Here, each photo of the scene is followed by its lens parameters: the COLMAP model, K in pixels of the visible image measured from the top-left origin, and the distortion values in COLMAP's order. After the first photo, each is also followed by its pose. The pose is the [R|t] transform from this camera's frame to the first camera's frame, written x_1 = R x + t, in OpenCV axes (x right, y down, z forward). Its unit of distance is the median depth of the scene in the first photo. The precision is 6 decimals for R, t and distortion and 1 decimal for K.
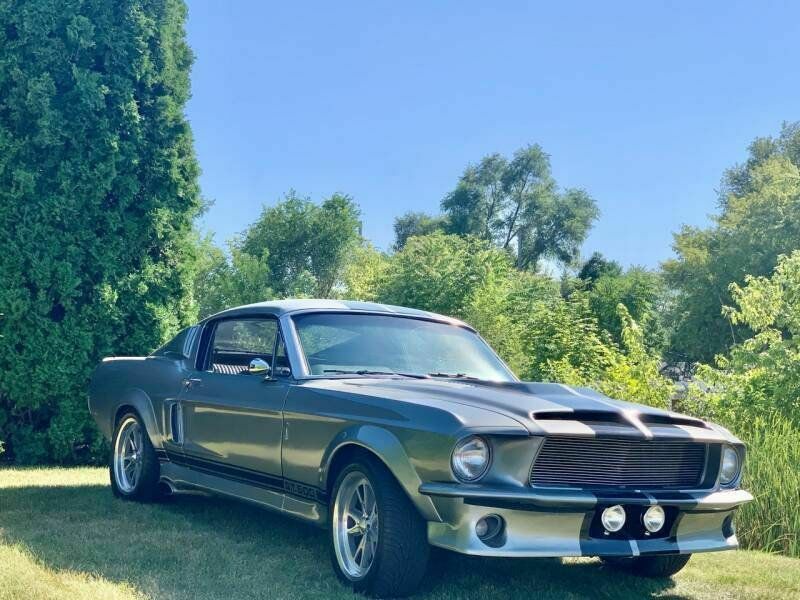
lens RADIAL K [[1236.1, 0, 399.0], [0, 1236.1, 304.9], [0, 0, 1]] dist [0.086757, 0.000000]
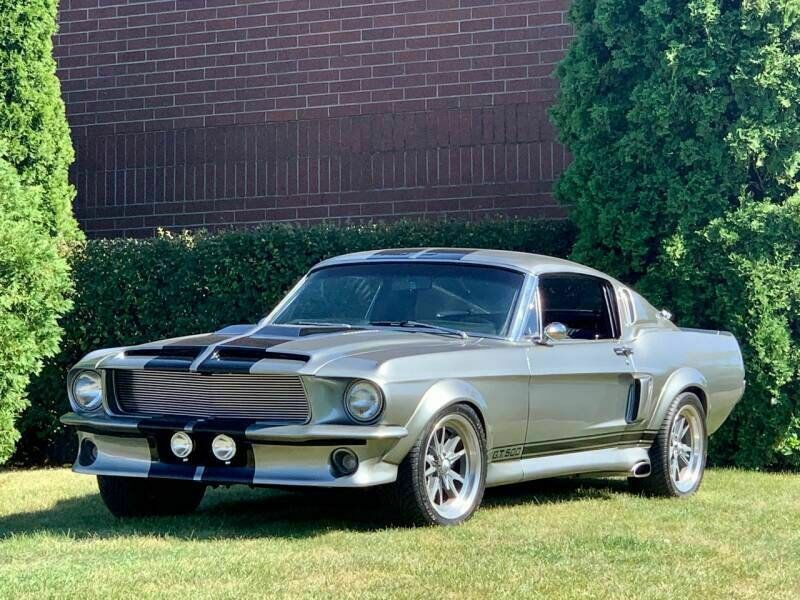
lens RADIAL K [[2813.2, 0, 401.3], [0, 2813.2, 291.3], [0, 0, 1]] dist [-0.098423, 0.000000]
pose [[0.452137, -0.060333, -0.889906, 1.289596], [0.059532, 0.997526, -0.037383, 0.075725], [0.889960, -0.036076, 0.454610, 0.042565]]
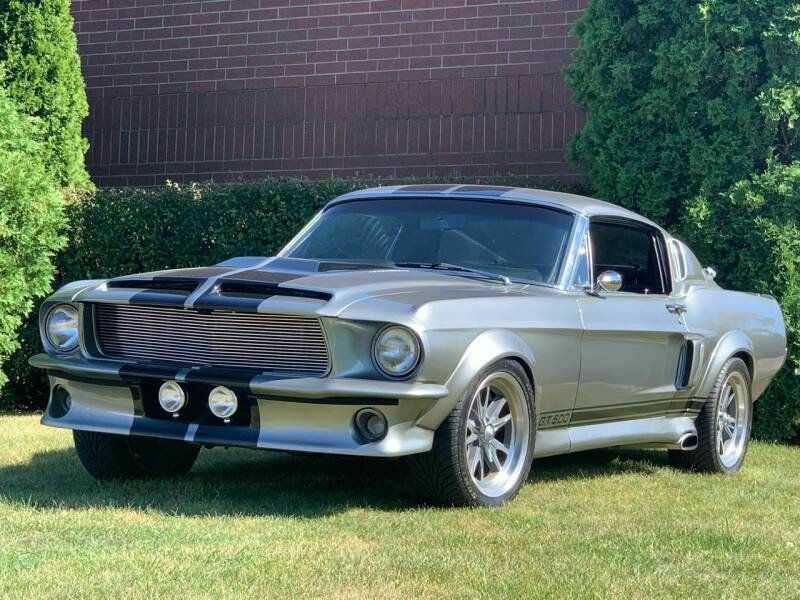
lens RADIAL K [[2153.6, 0, 382.4], [0, 2153.6, 303.2], [0, 0, 1]] dist [-0.011020, 0.000000]
pose [[0.461384, -0.034510, -0.886529, 0.855060], [0.023739, 0.999366, -0.026548, 0.079834], [0.886883, -0.008796, 0.461910, 0.230108]]
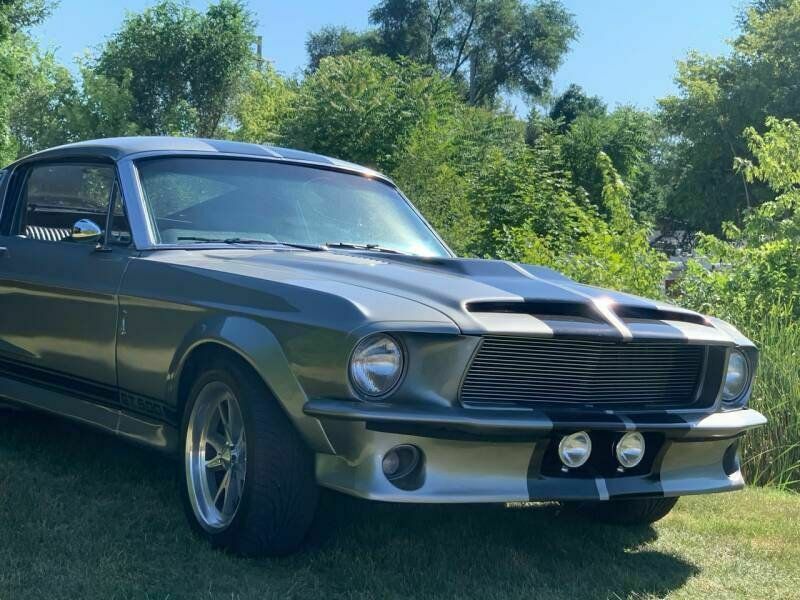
lens RADIAL K [[1635.9, 0, 405.5], [0, 1635.9, 274.8], [0, 0, 1]] dist [0.052283, 0.000000]
pose [[0.998252, 0.013054, 0.057649, 0.010026], [-0.017386, 0.997010, 0.075292, 0.000838], [-0.056493, -0.076163, 0.995494, 0.037371]]
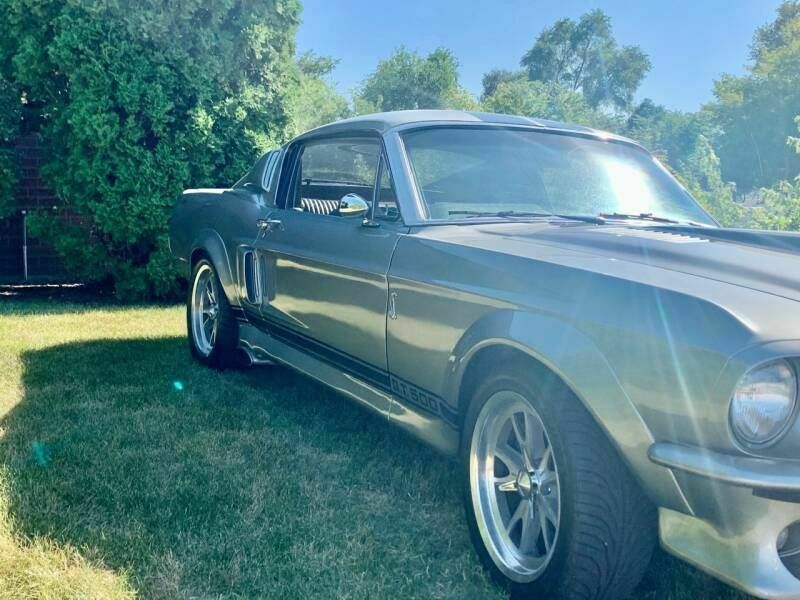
lens RADIAL K [[933.4, 0, 398.4], [0, 933.4, 266.2], [0, 0, 1]] dist [0.043868, 0.000000]
pose [[0.995883, 0.003300, -0.090584, -0.027146], [0.008438, 0.991622, 0.128895, 0.011075], [0.090250, -0.129129, 0.987512, 0.320839]]
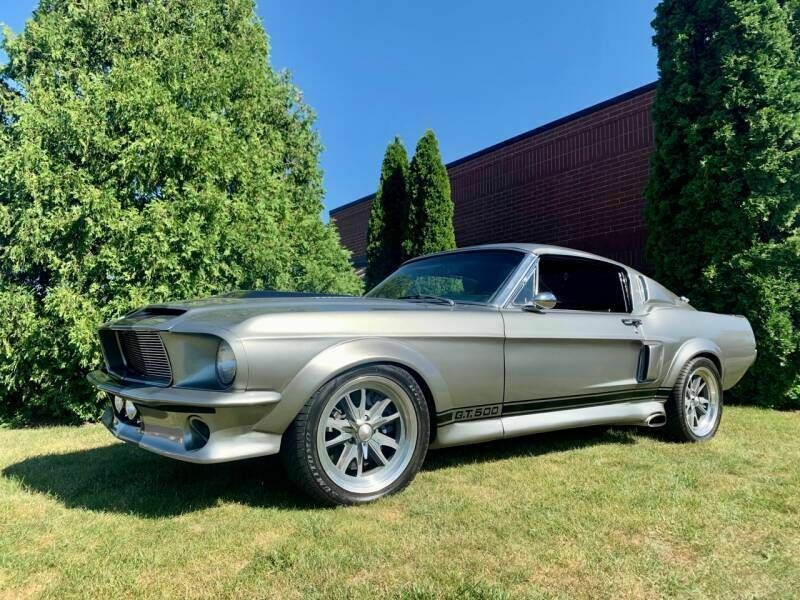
lens RADIAL K [[605.2, 0, 403.7], [0, 605.2, 293.6], [0, 0, 1]] dist [0.021581, -0.022865]
pose [[0.045339, -0.128289, -0.990700, 0.402526], [0.041195, 0.991116, -0.126458, 0.083743], [0.998122, -0.035078, 0.050221, 0.653754]]
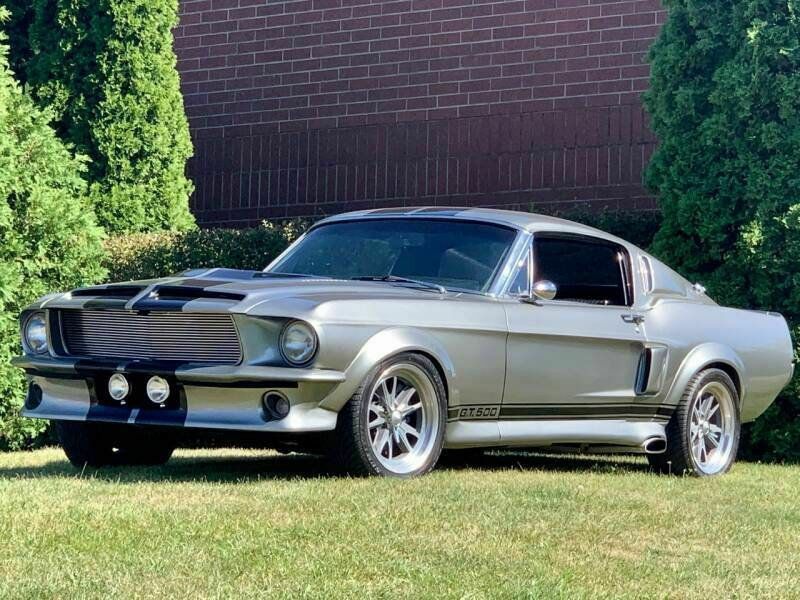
lens RADIAL K [[2813.2, 0, 392.5], [0, 2813.2, 304.6], [0, 0, 1]] dist [-0.098423, 0.000000]
pose [[0.341350, -0.073098, -0.937090, 1.299309], [0.031636, 0.997300, -0.066271, 0.141091], [0.939404, -0.007024, 0.342741, 0.223489]]
